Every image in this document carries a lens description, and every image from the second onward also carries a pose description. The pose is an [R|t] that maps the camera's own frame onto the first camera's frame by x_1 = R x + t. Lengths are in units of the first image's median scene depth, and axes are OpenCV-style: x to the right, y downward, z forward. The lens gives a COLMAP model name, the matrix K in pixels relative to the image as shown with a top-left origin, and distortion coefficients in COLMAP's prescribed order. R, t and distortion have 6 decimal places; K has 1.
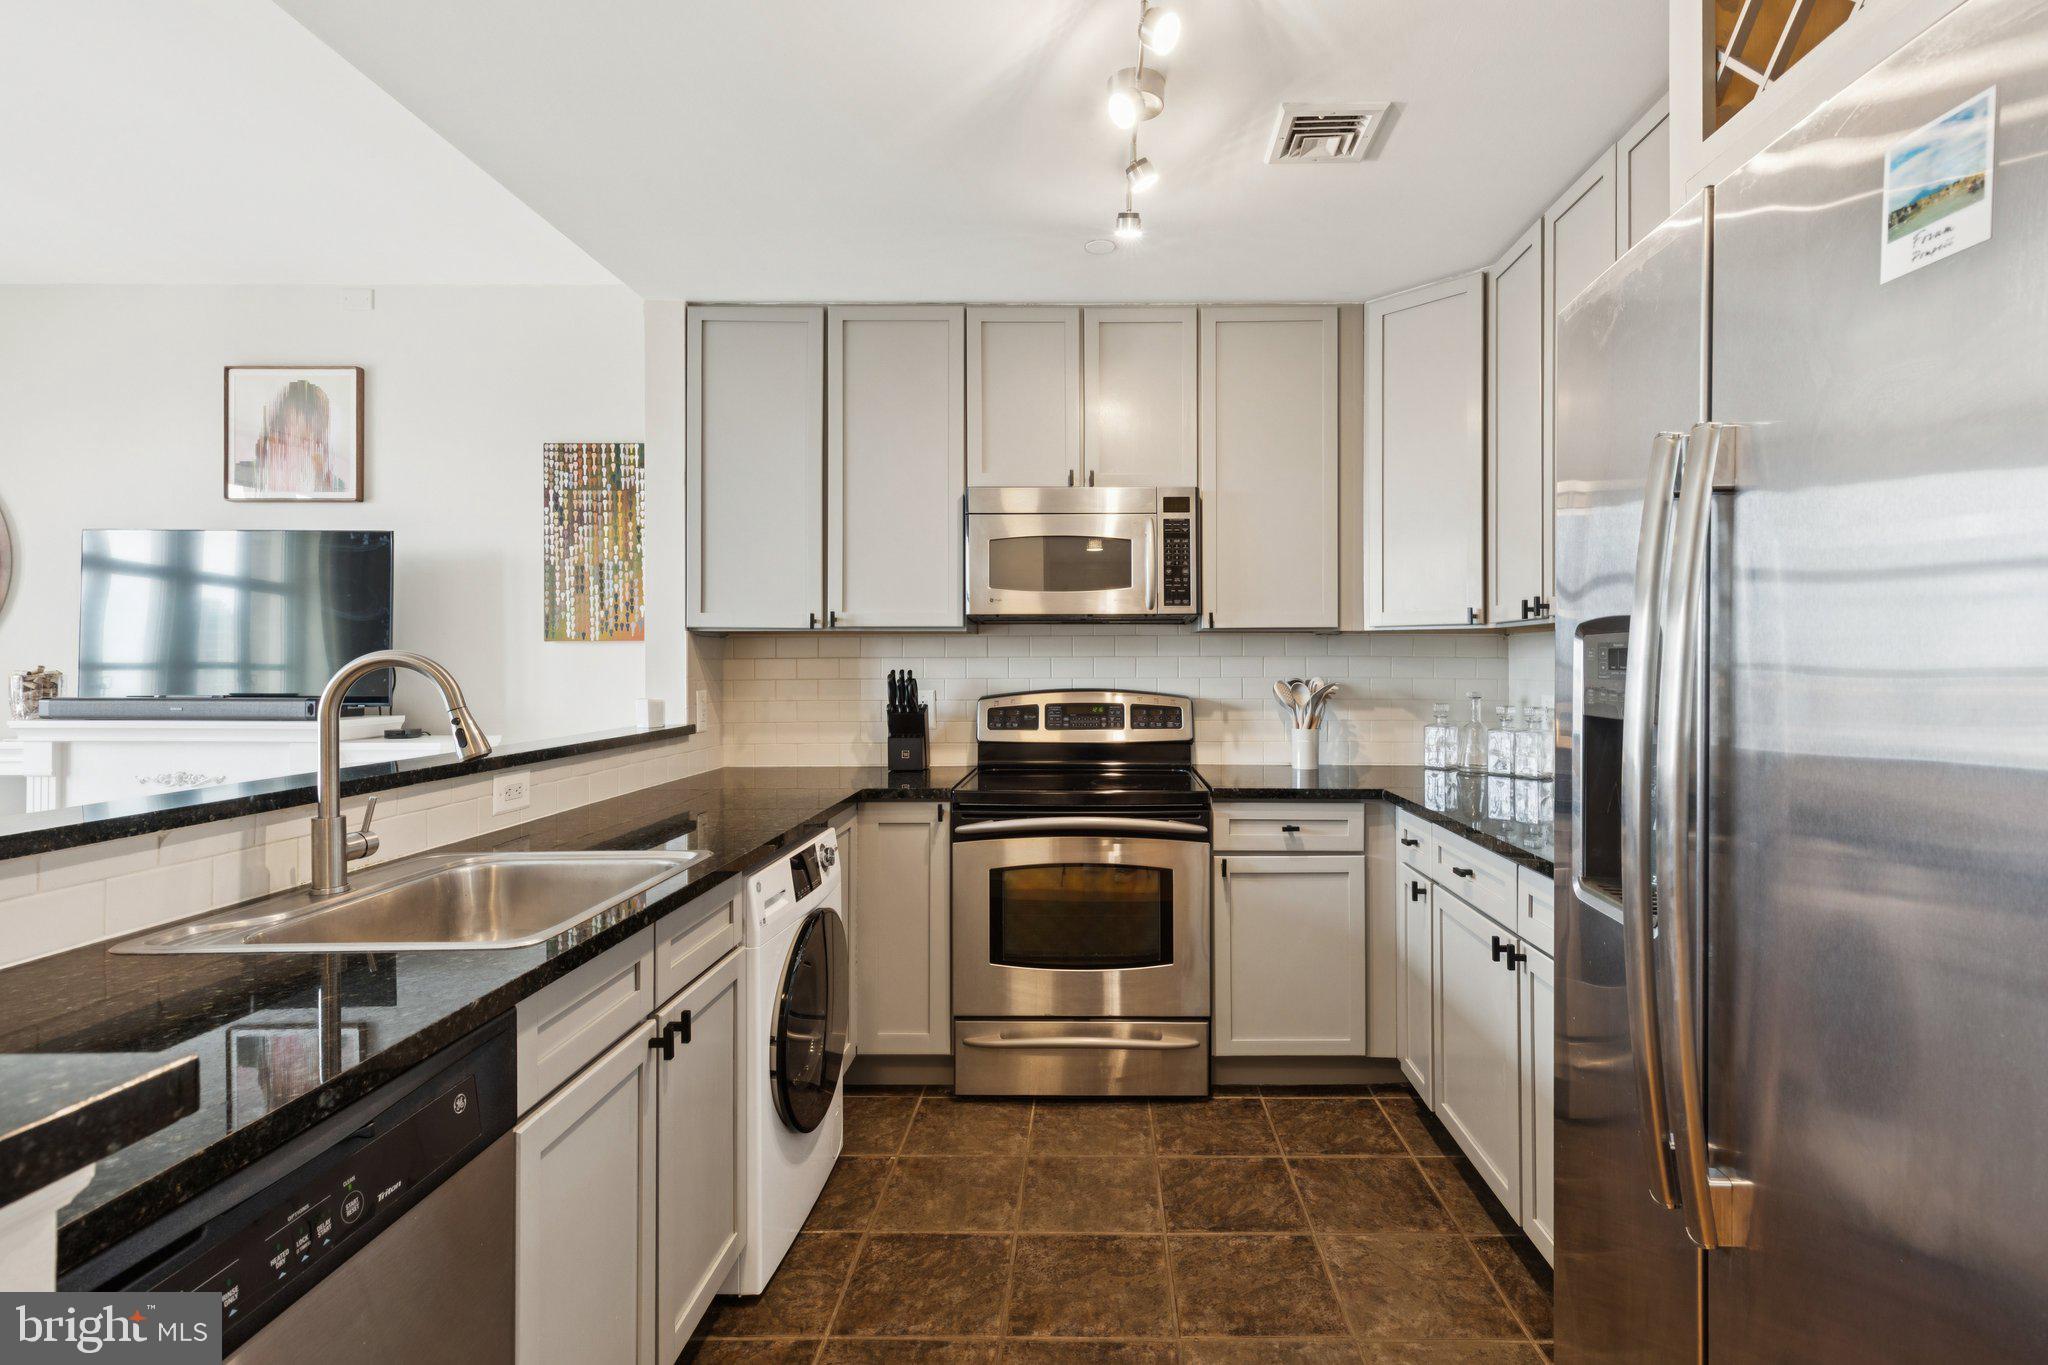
lens RADIAL K [[958.6, 0, 1085.0], [0, 958.6, 658.5], [0, 0, 1]] dist [0.013800, -0.006535]
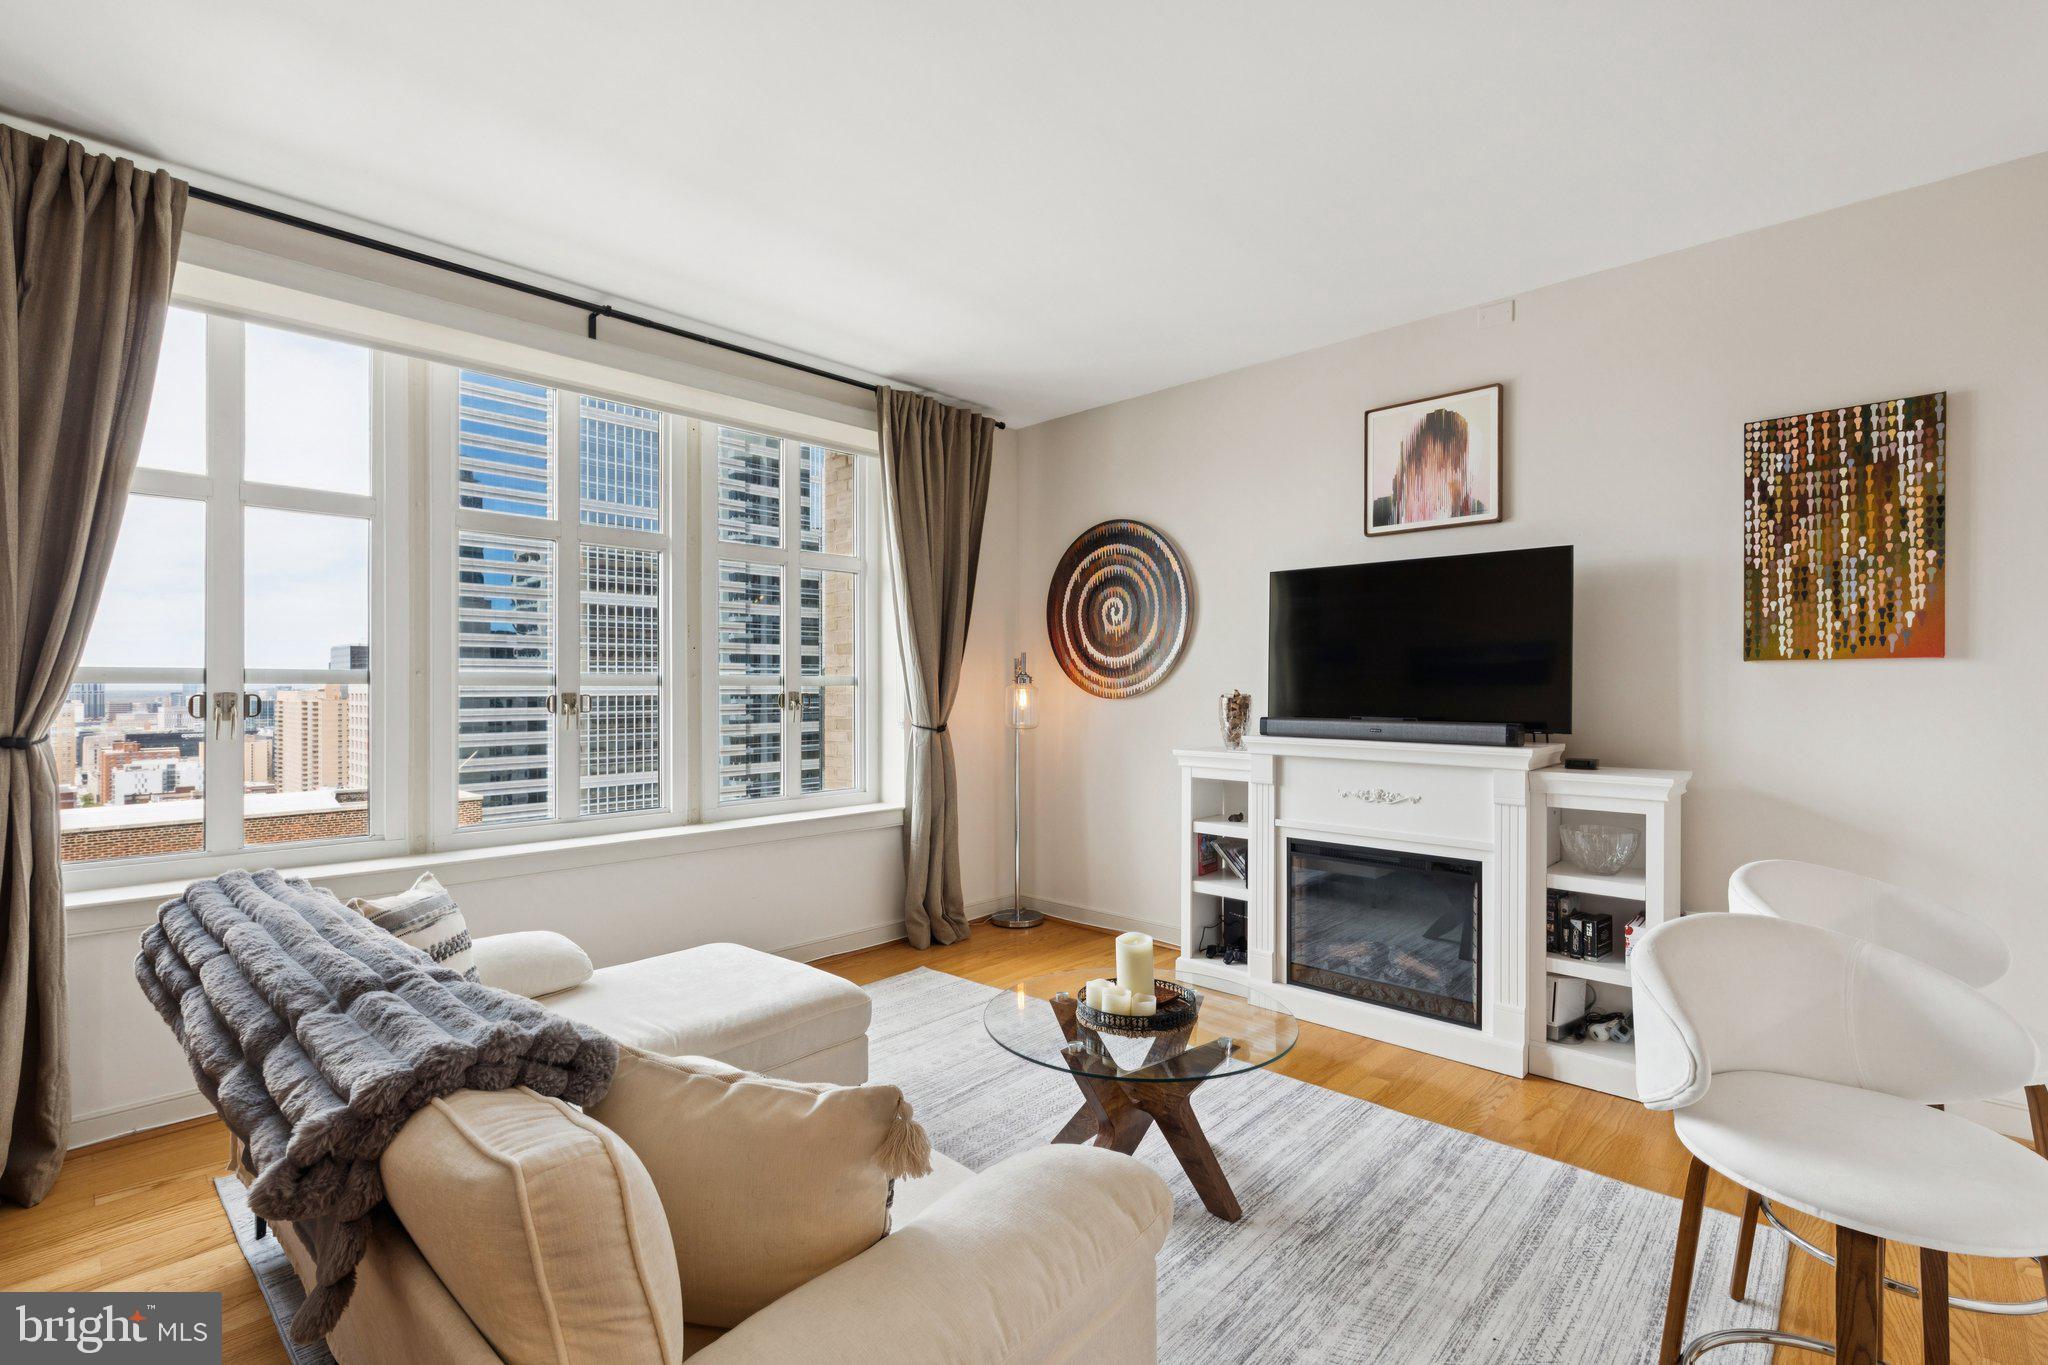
lens RADIAL K [[921.5, 0, 1021.0], [0, 921.5, 686.7], [0, 0, 1]] dist [0.012680, -0.001807]
pose [[0.729980, -0.001484, -0.683467, -0.575650], [0.005720, 0.999976, 0.003939, -0.003197], [0.683444, -0.006785, 0.729971, -0.019187]]
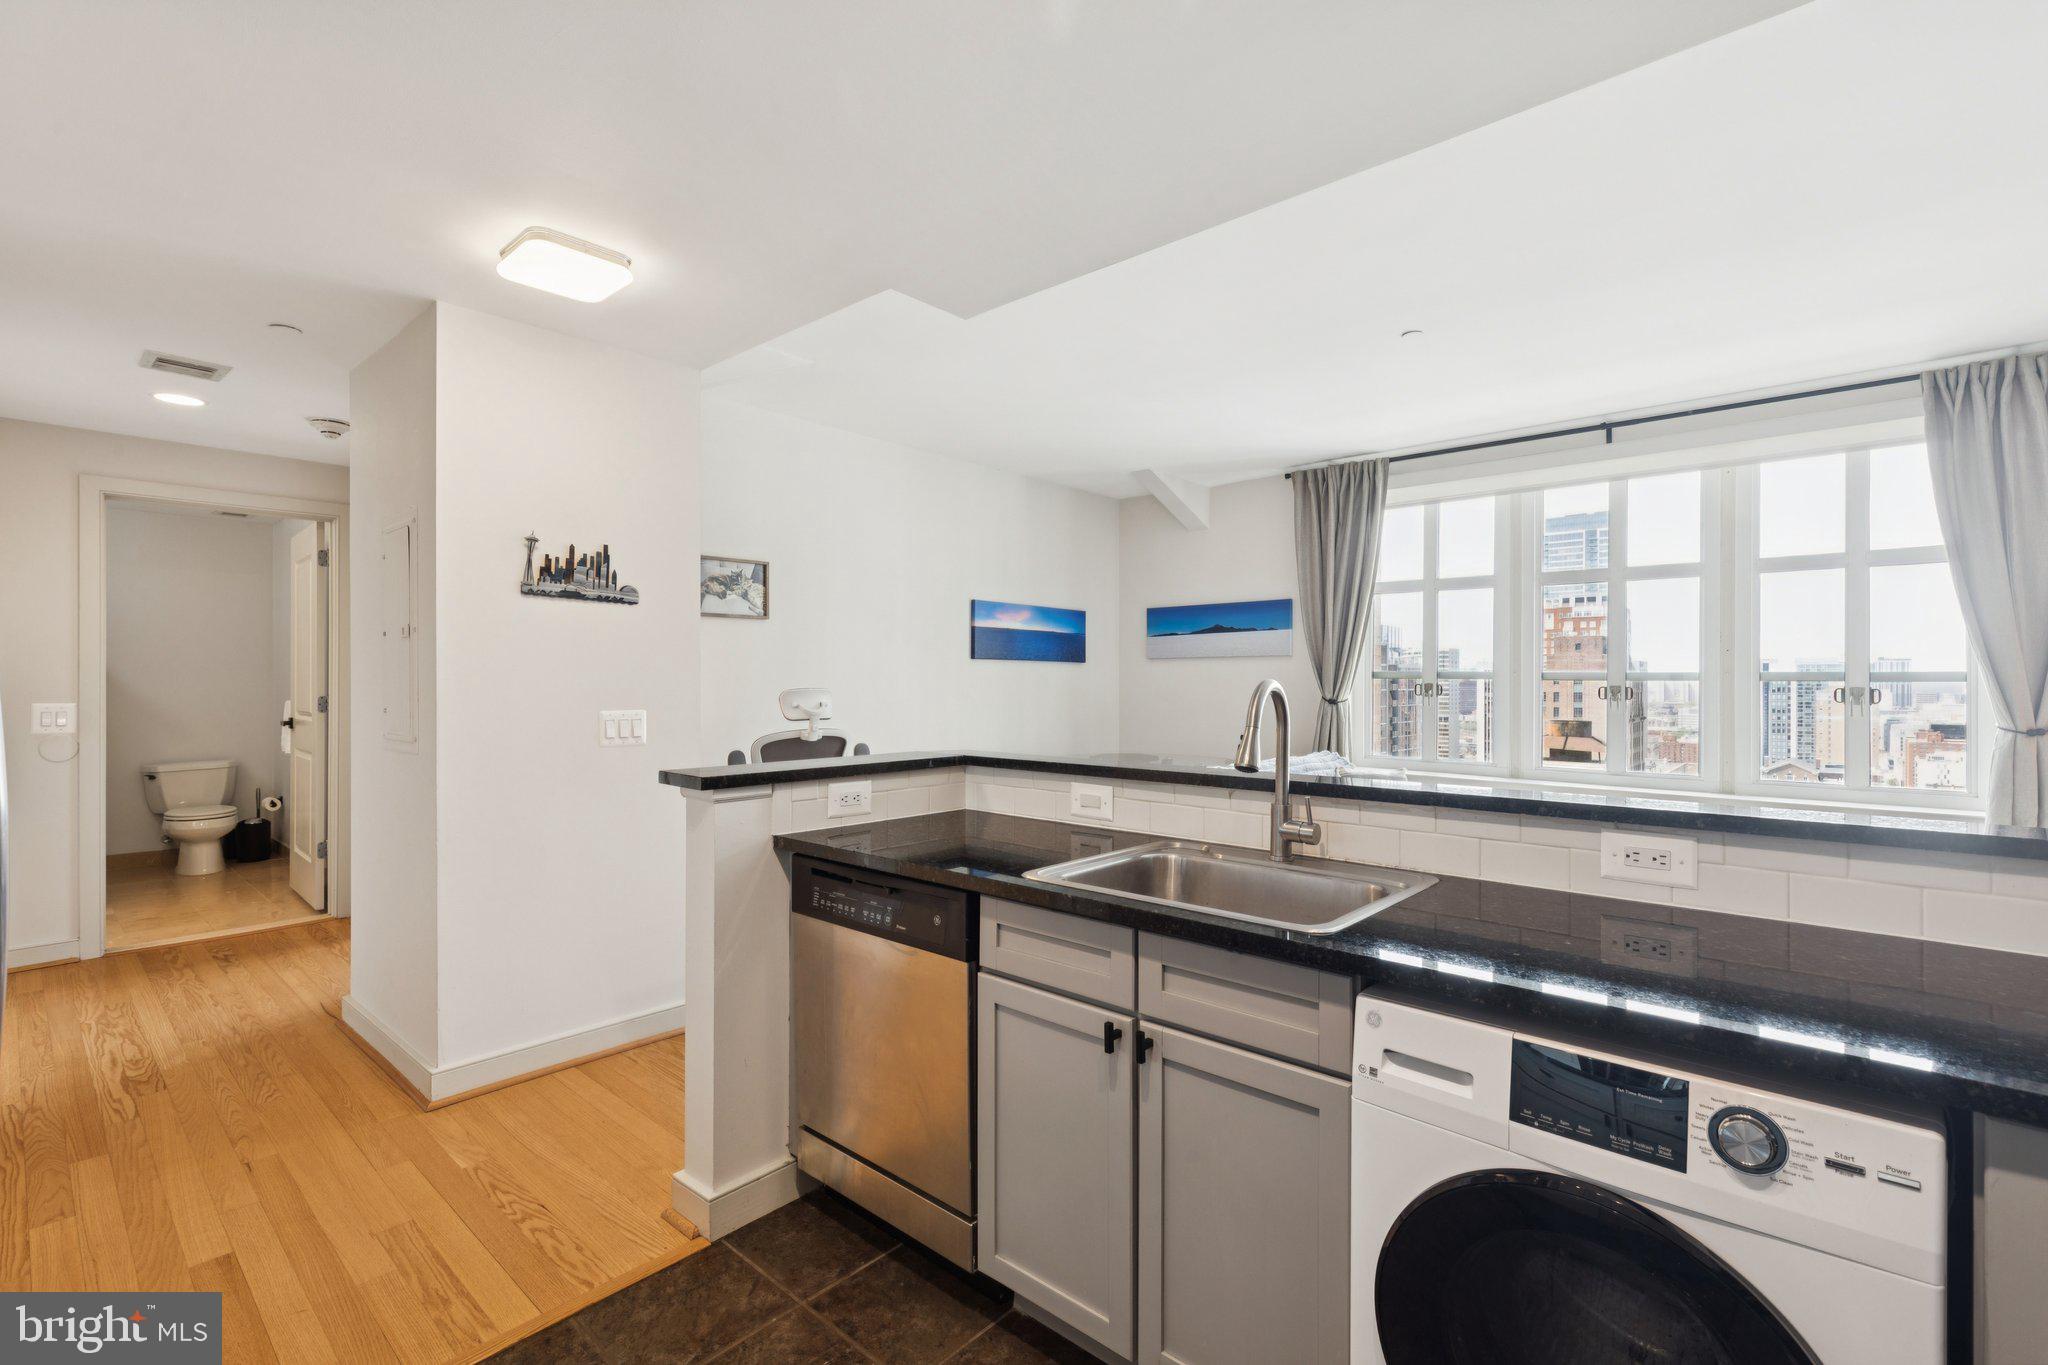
lens RADIAL K [[911.3, 0, 1024.0], [0, 911.3, 682.5], [0, 0, 1]] dist [-0.000018, -0.000259]
pose [[-0.668396, 0.003100, -0.743799, 0.200473], [0.002429, 0.999995, 0.001984, -0.005020], [0.743801, -0.000481, -0.668400, 0.790983]]
